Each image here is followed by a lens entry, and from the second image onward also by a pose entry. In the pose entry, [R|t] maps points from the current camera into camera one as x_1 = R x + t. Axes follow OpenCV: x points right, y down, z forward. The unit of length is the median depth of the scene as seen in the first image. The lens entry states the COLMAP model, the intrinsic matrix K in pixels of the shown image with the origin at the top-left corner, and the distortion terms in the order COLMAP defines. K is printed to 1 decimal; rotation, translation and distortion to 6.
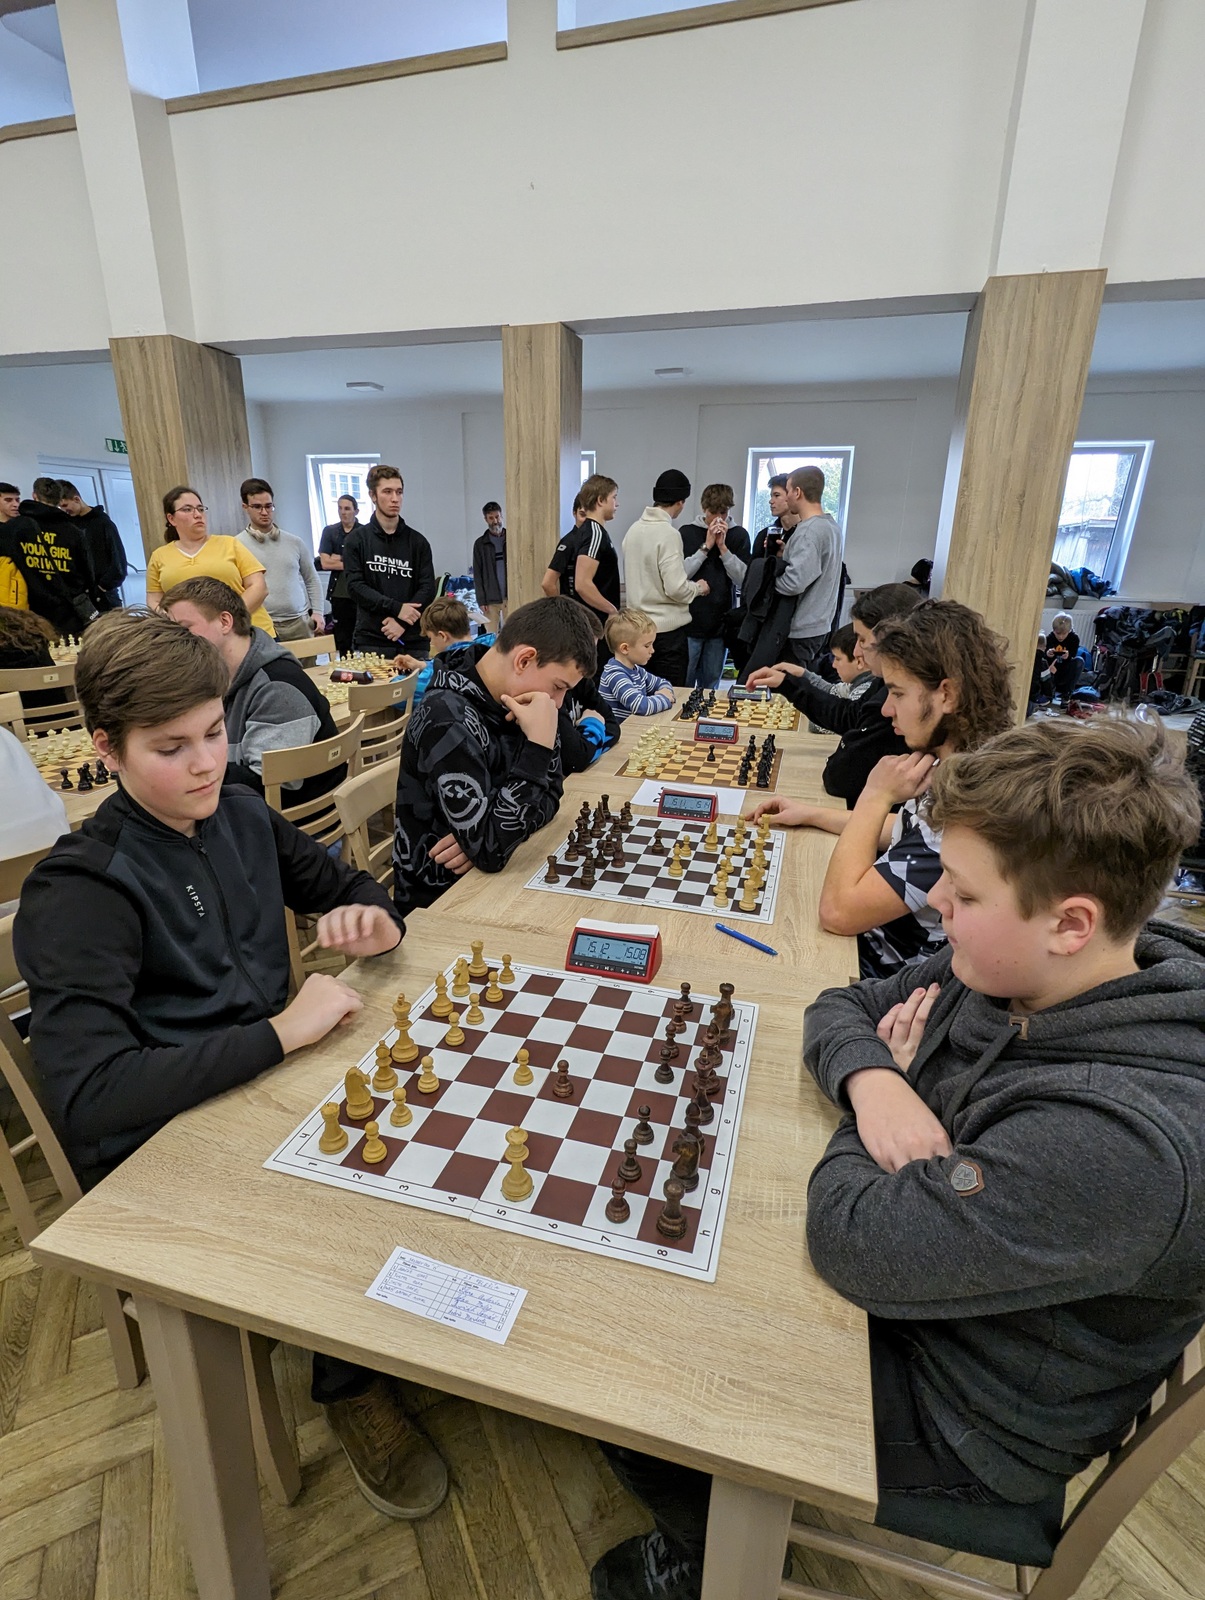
lens RADIAL K [[759.7, 0, 604.6], [0, 759.7, 778.3], [0, 0, 1]] dist [-0.001822, -0.000925]
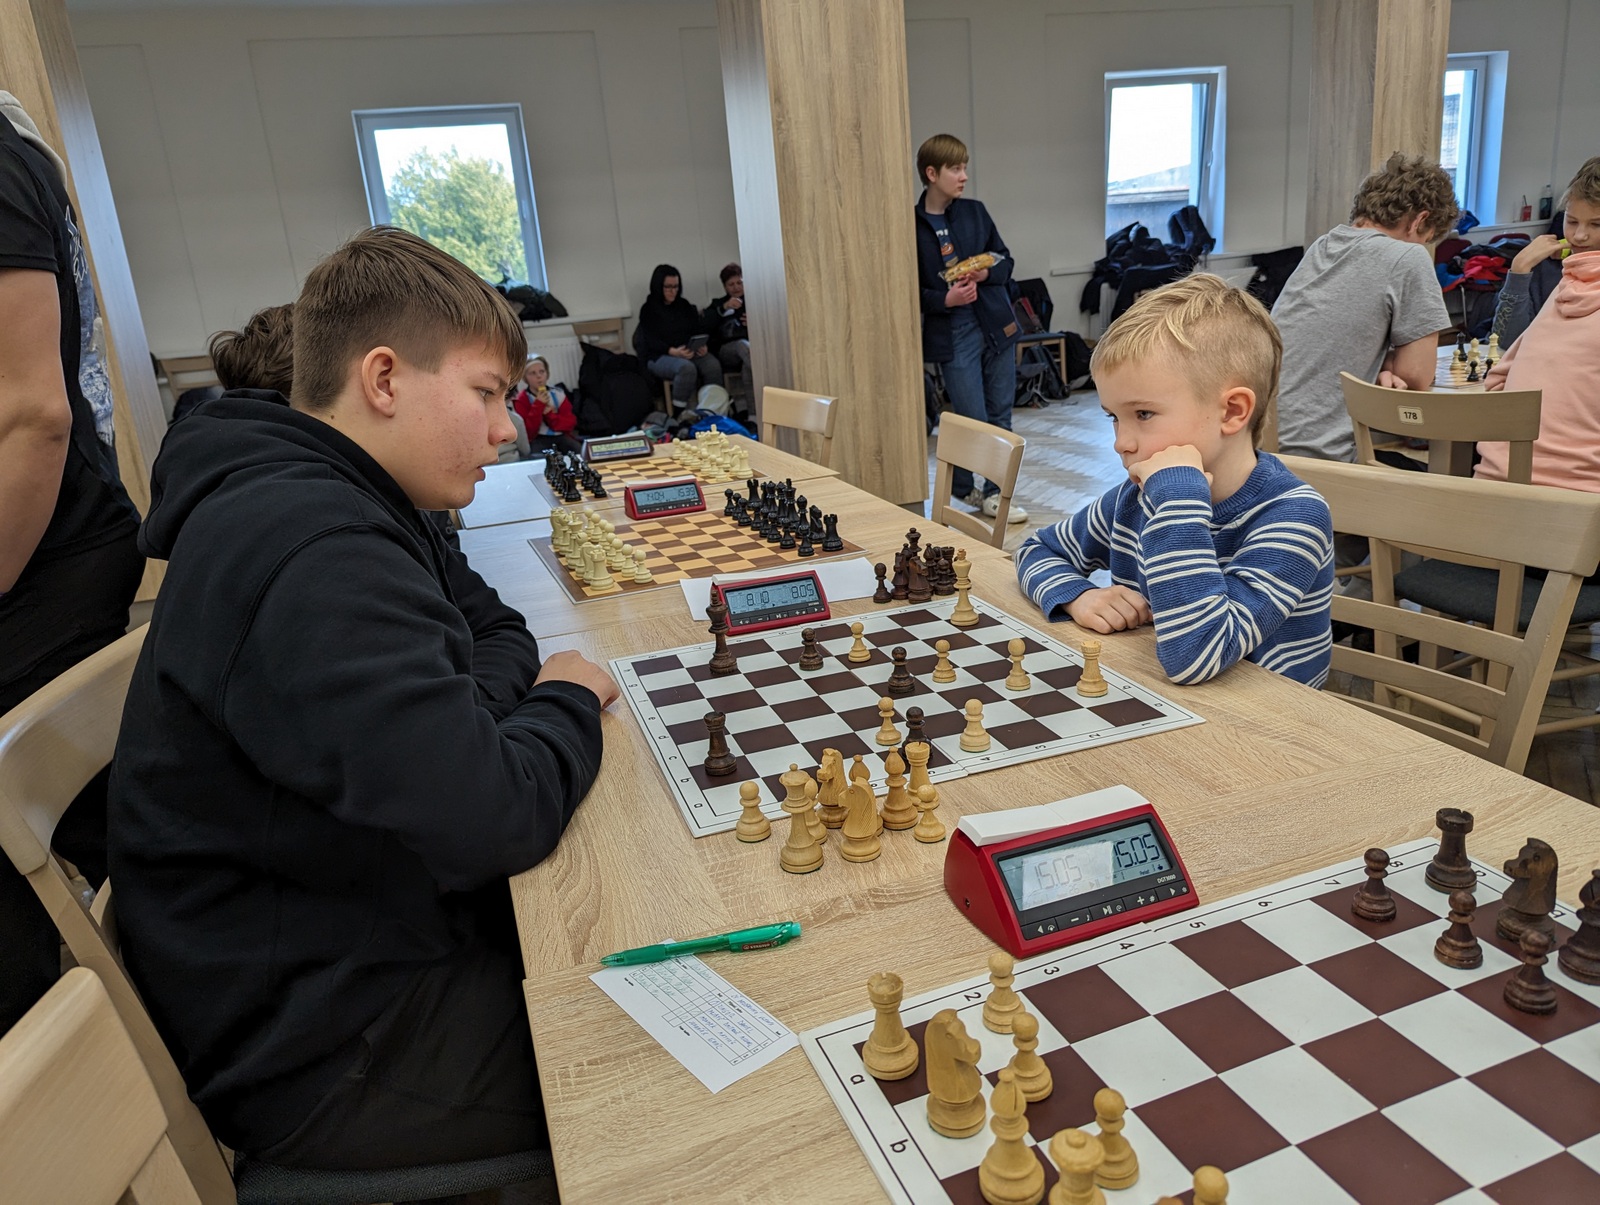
lens RADIAL K [[1096.2, 0, 800.0], [0, 1096.2, 602.5], [0, 0, 1]] dist [0.067007, -0.078667]
pose [[0.823987, -0.244164, 0.511302, -0.142120], [0.261284, 0.964454, 0.039487, 0.005708], [-0.502769, 0.101058, 0.858493, 0.186444]]
